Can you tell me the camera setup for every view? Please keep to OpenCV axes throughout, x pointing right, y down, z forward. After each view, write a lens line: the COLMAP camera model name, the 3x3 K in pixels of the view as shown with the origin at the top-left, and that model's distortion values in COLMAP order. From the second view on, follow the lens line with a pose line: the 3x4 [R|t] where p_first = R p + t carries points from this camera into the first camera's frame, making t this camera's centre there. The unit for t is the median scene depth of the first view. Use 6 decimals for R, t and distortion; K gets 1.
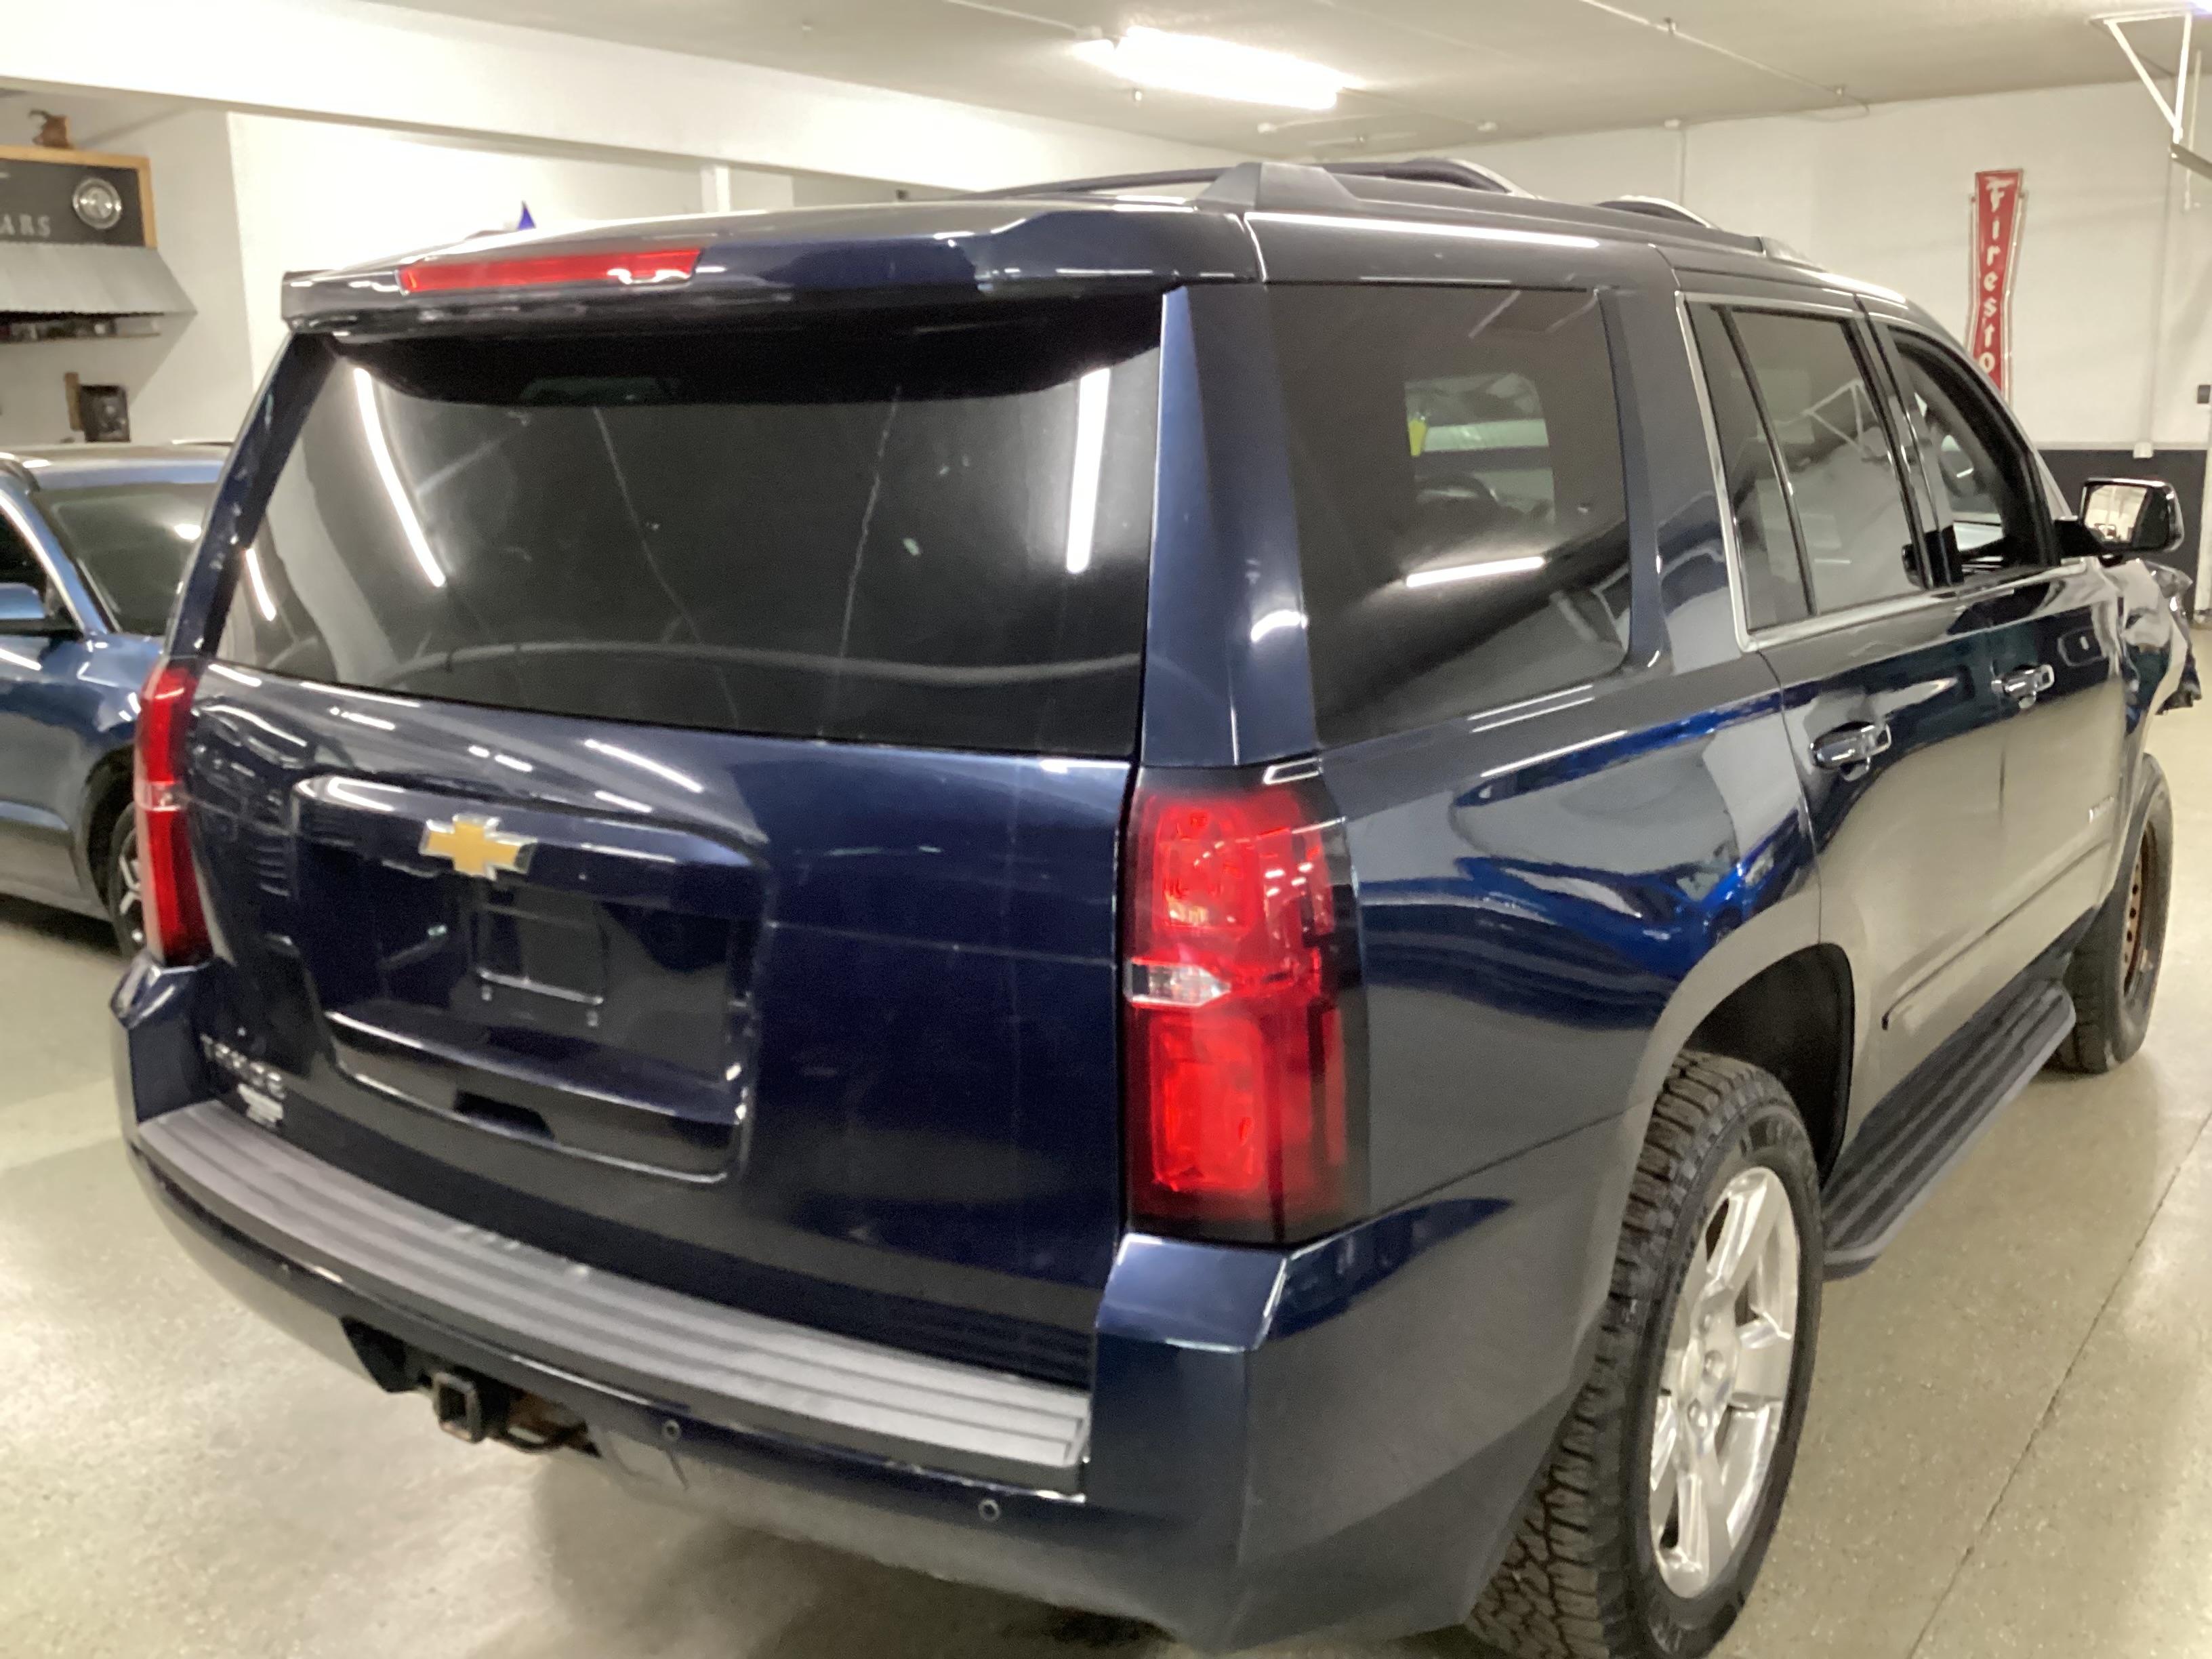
lens RADIAL K [[2056.0, 0, 1106.0], [0, 2056.0, 829.5], [0, 0, 1]] dist [0.016634, 0.013281]
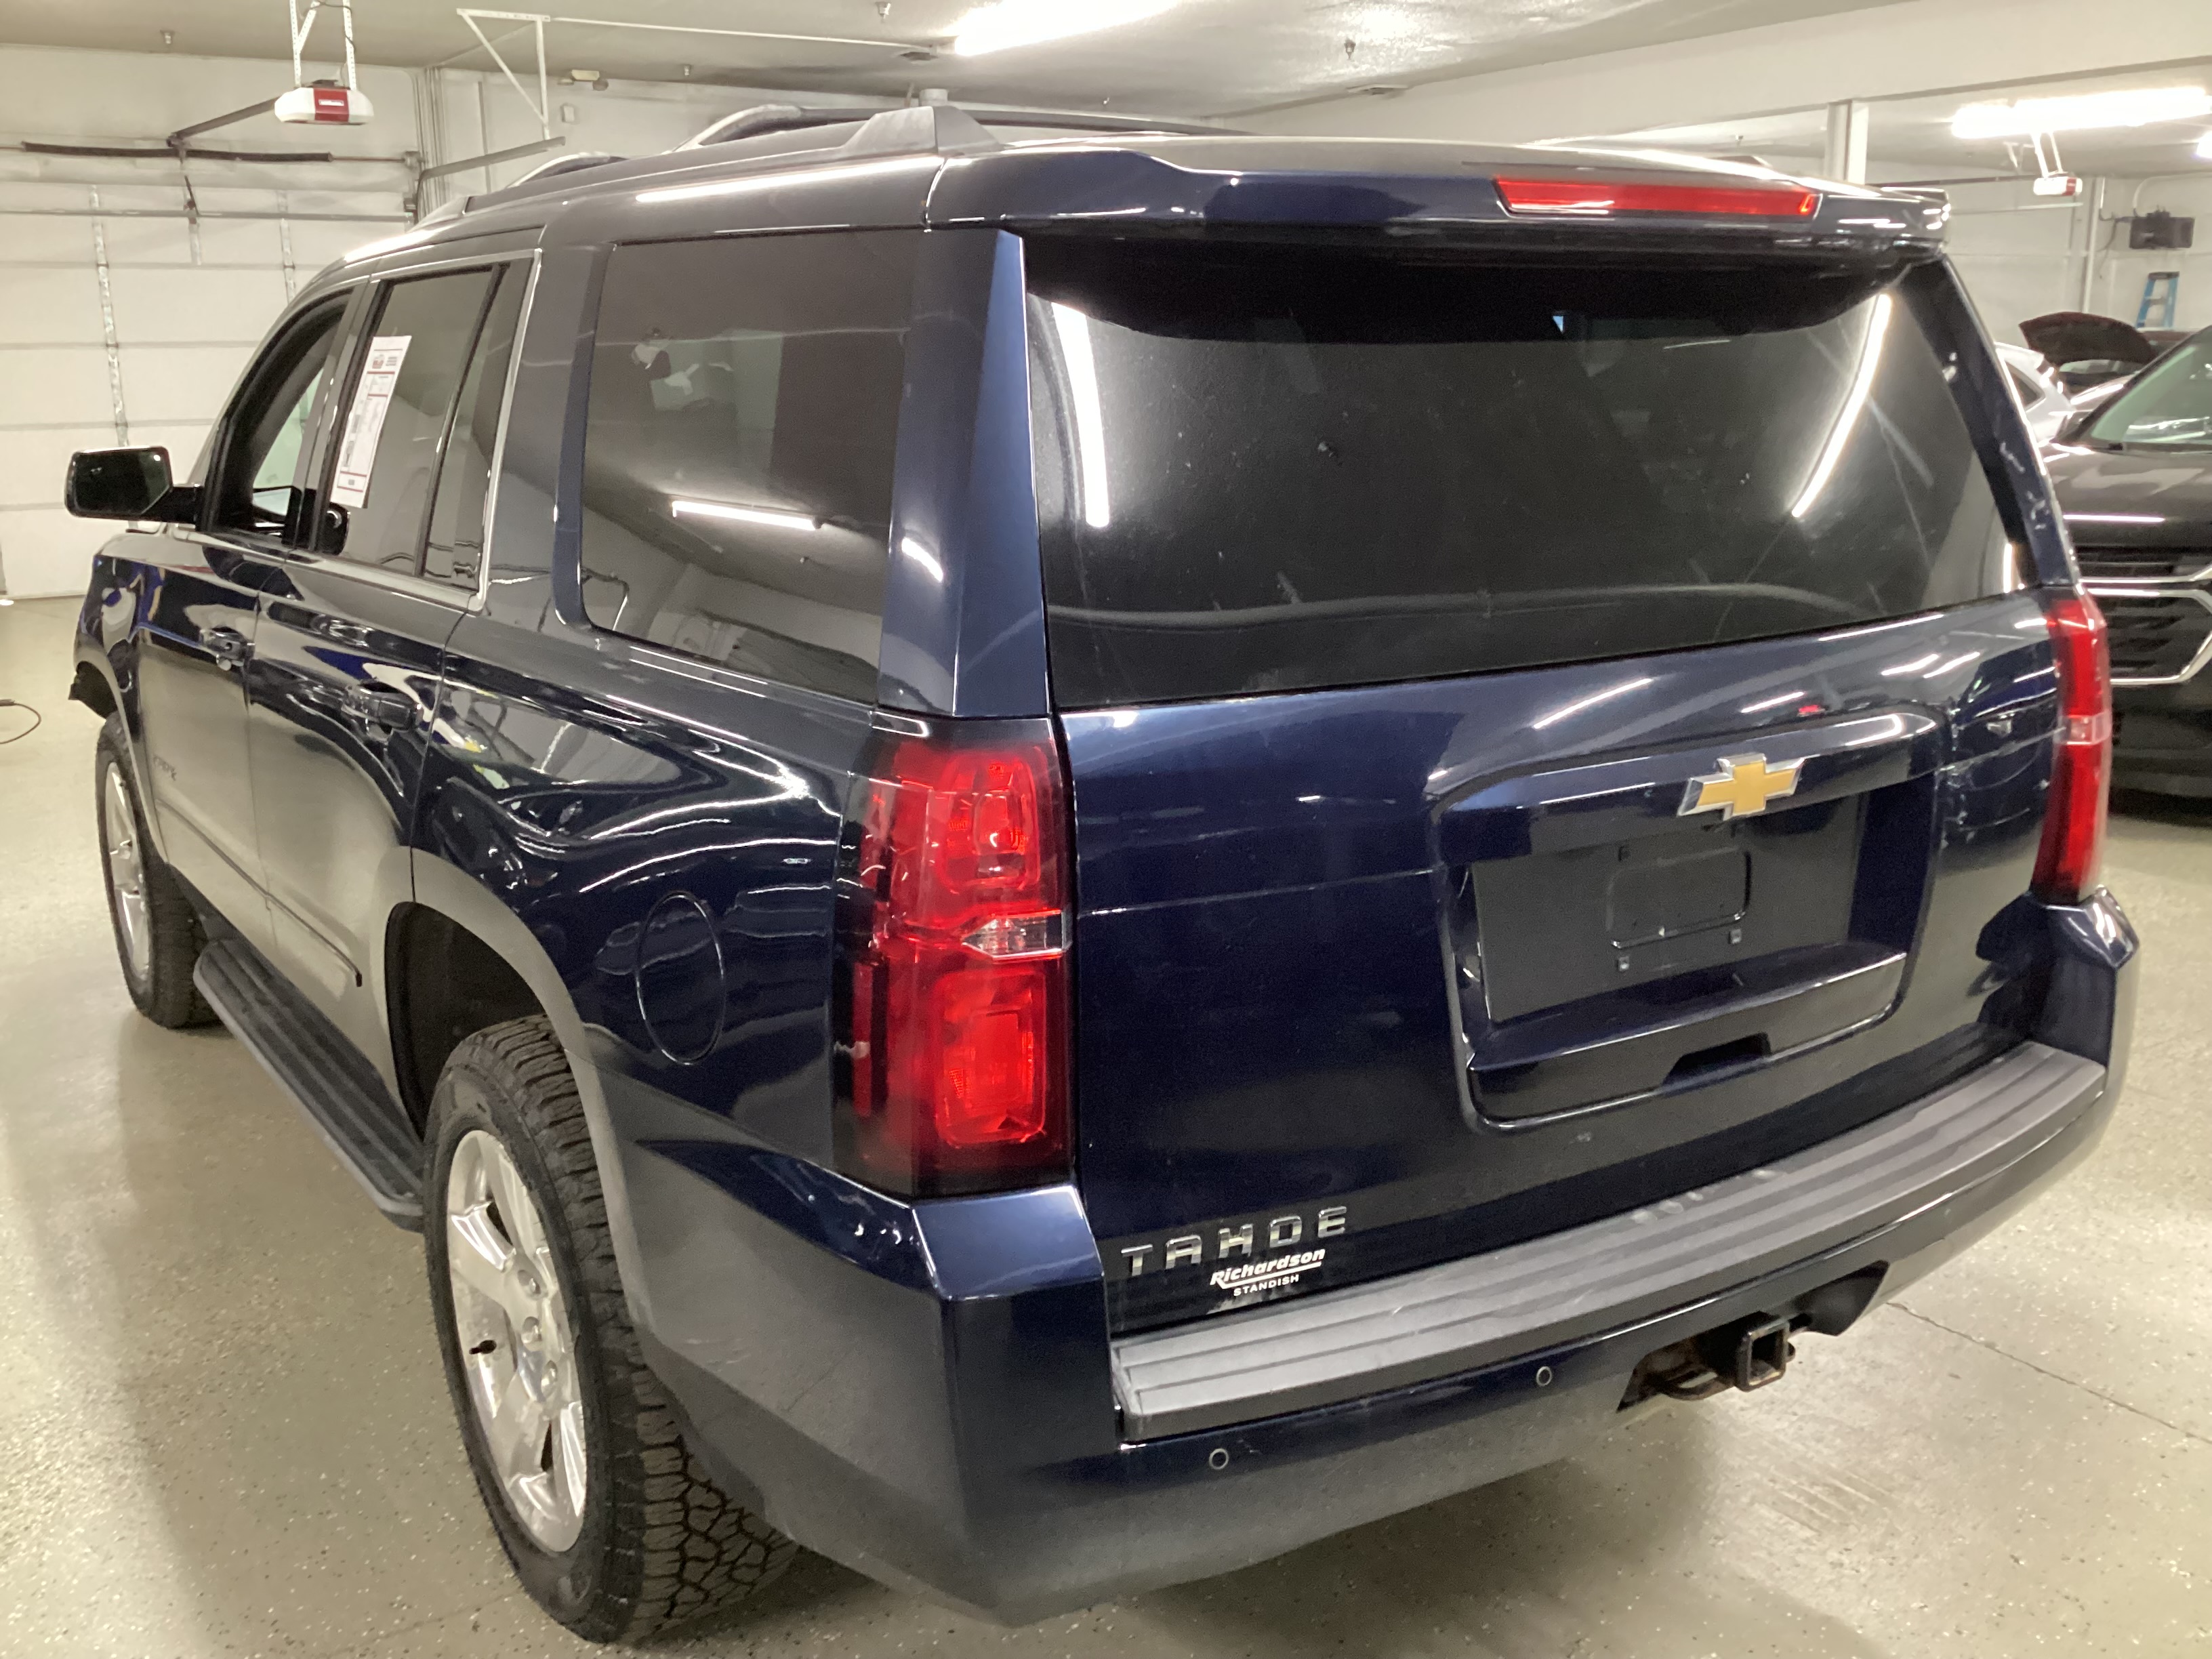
lens RADIAL K [[2056.0, 0, 1106.0], [0, 2056.0, 829.5], [0, 0, 1]] dist [0.016634, 0.013281]
pose [[0.344265, -0.206632, 0.915852, -1.208965], [0.195311, 0.969902, 0.145410, -0.160559], [-0.918333, 0.128816, 0.374260, 0.839064]]
